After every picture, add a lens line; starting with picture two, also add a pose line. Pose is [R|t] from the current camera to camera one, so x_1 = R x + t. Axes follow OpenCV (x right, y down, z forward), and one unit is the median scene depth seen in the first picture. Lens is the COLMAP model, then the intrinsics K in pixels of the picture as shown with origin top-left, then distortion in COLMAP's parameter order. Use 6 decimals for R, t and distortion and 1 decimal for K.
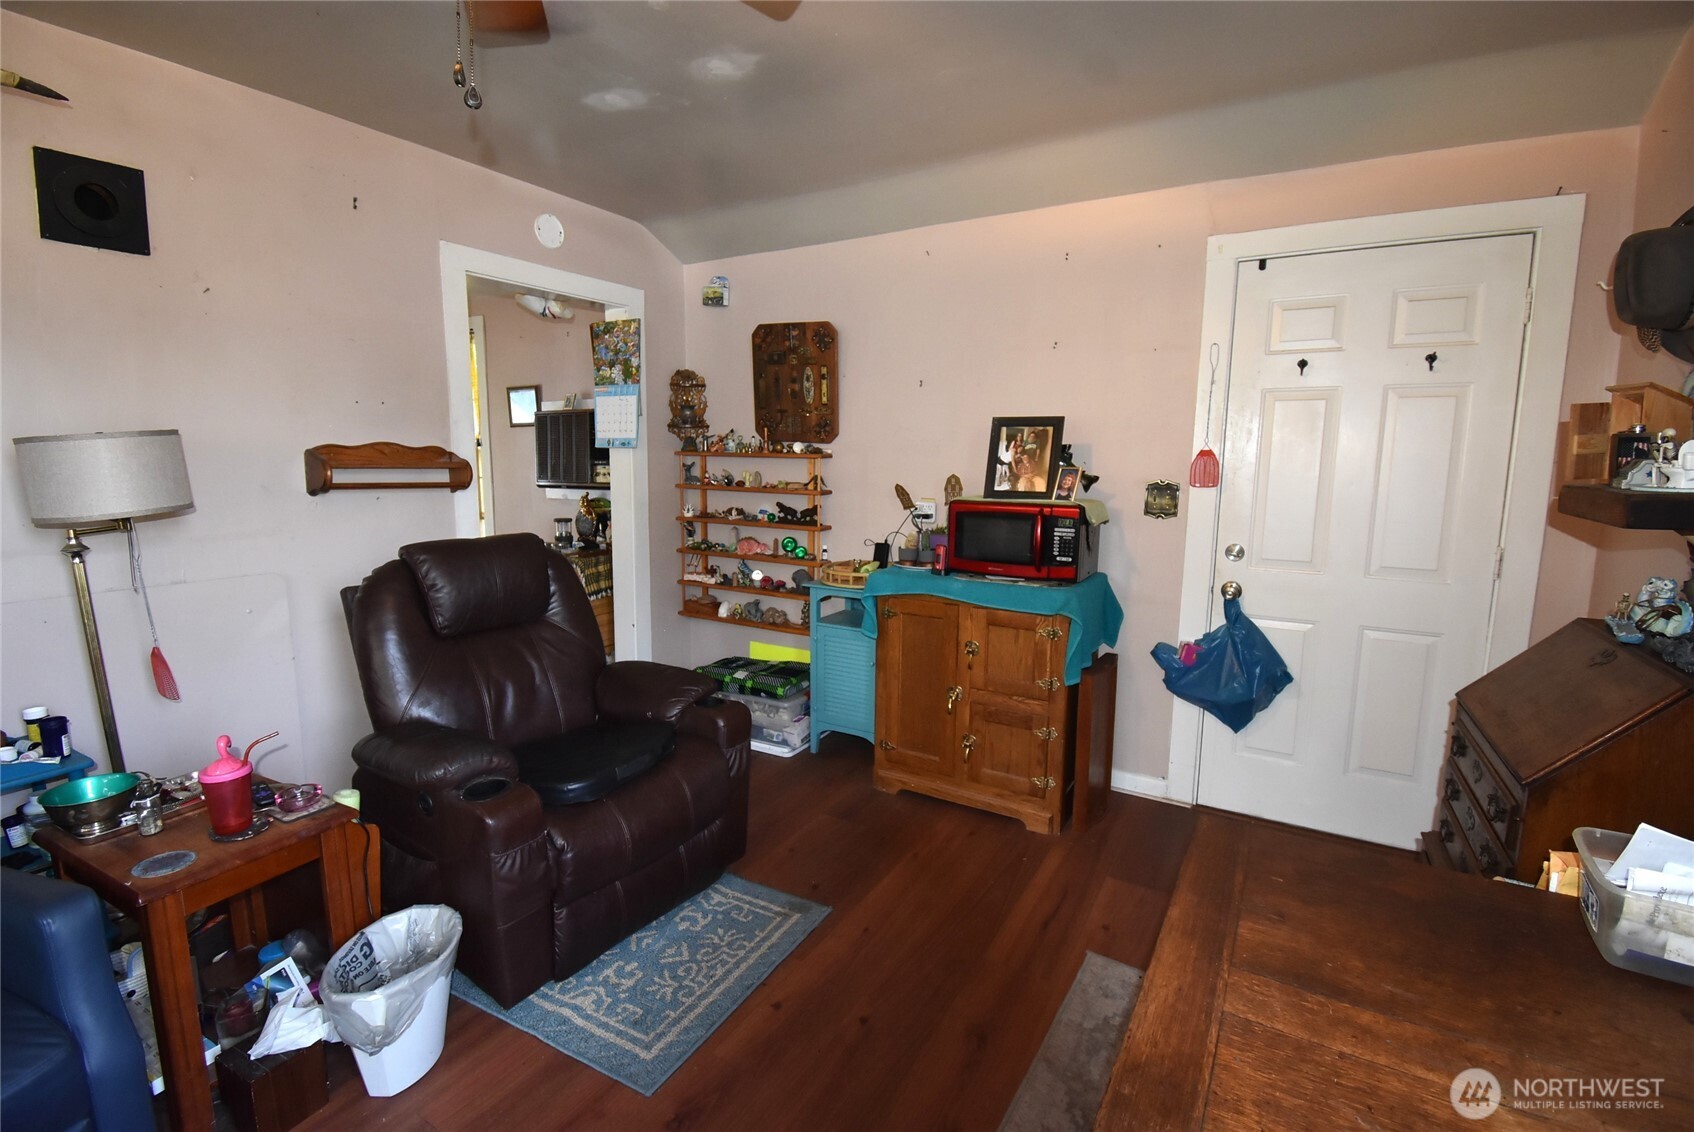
lens RADIAL K [[746.8, 0, 880.8], [0, 746.8, 551.3], [0, 0, 1]] dist [0.008416, -0.017447]
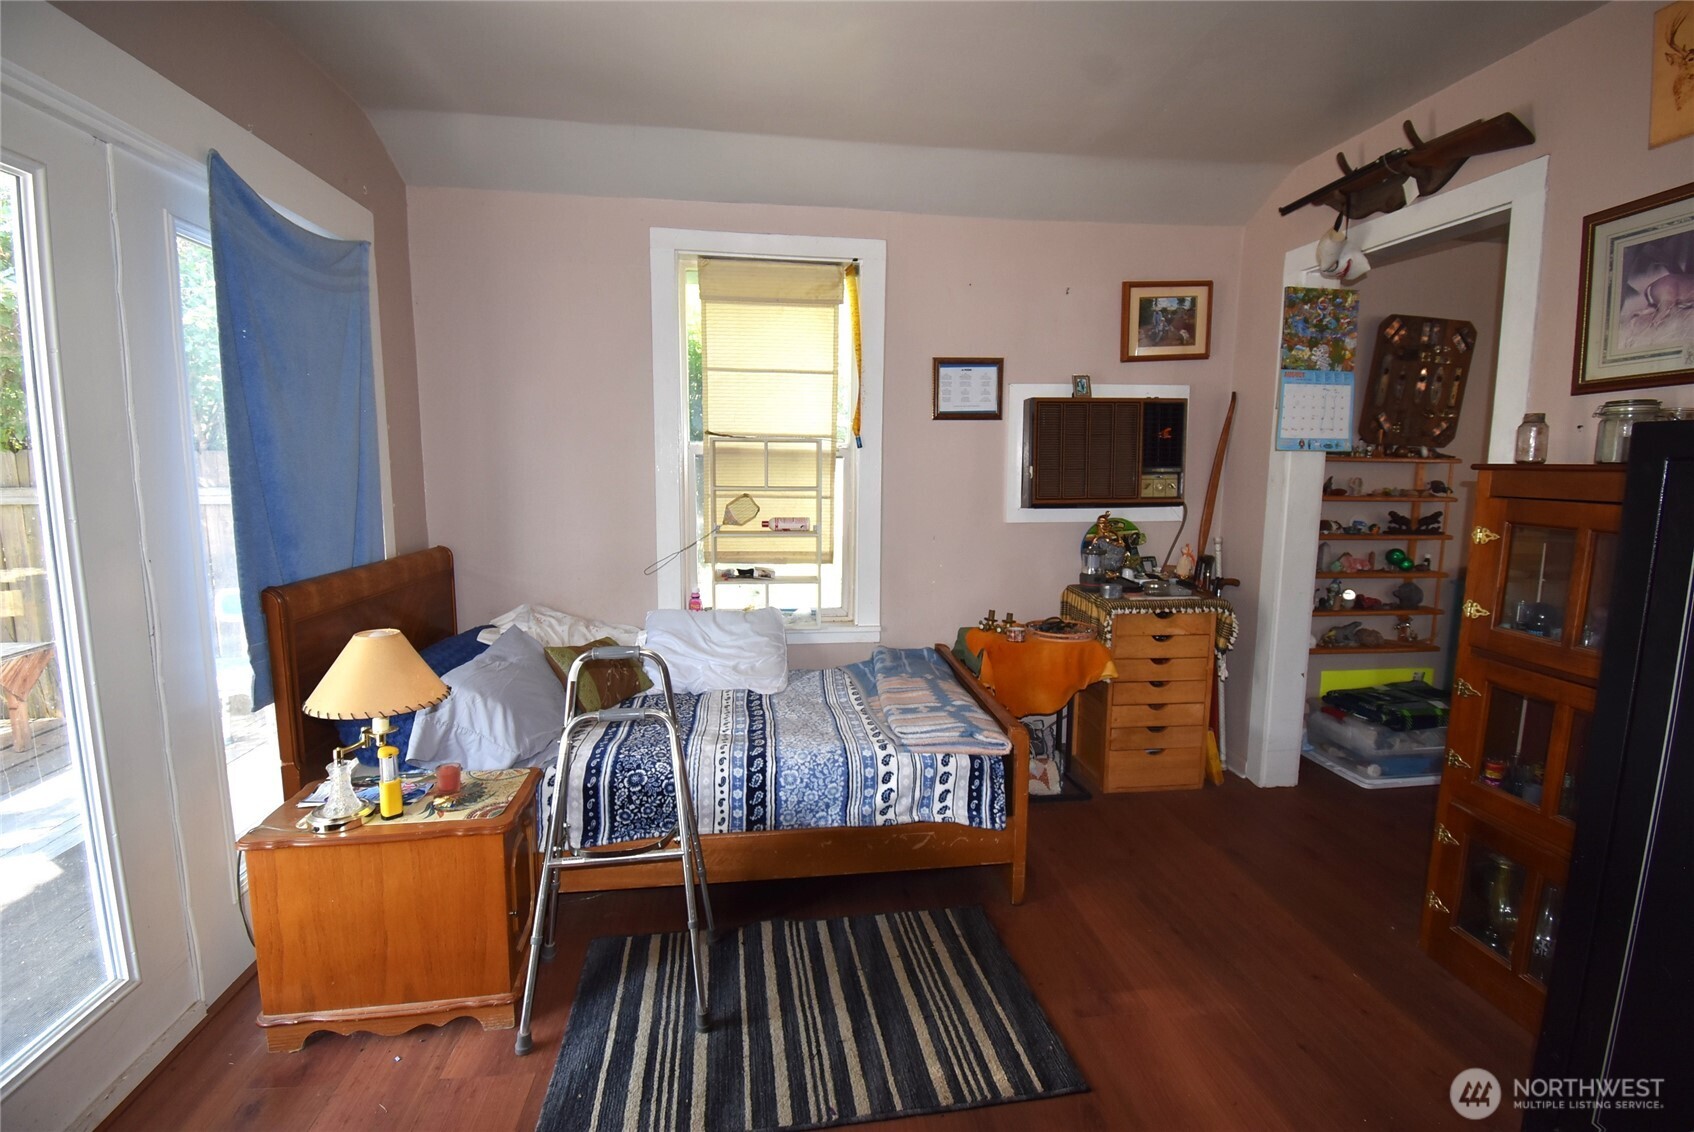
lens RADIAL K [[746.8, 0, 849.4], [0, 746.8, 555.5], [0, 0, 1]] dist [0.008416, -0.017447]
pose [[0.799387, -0.077586, 0.595785, -1.877458], [0.081161, 0.996482, 0.020871, -0.130403], [-0.595309, 0.031671, 0.802872, 1.022878]]
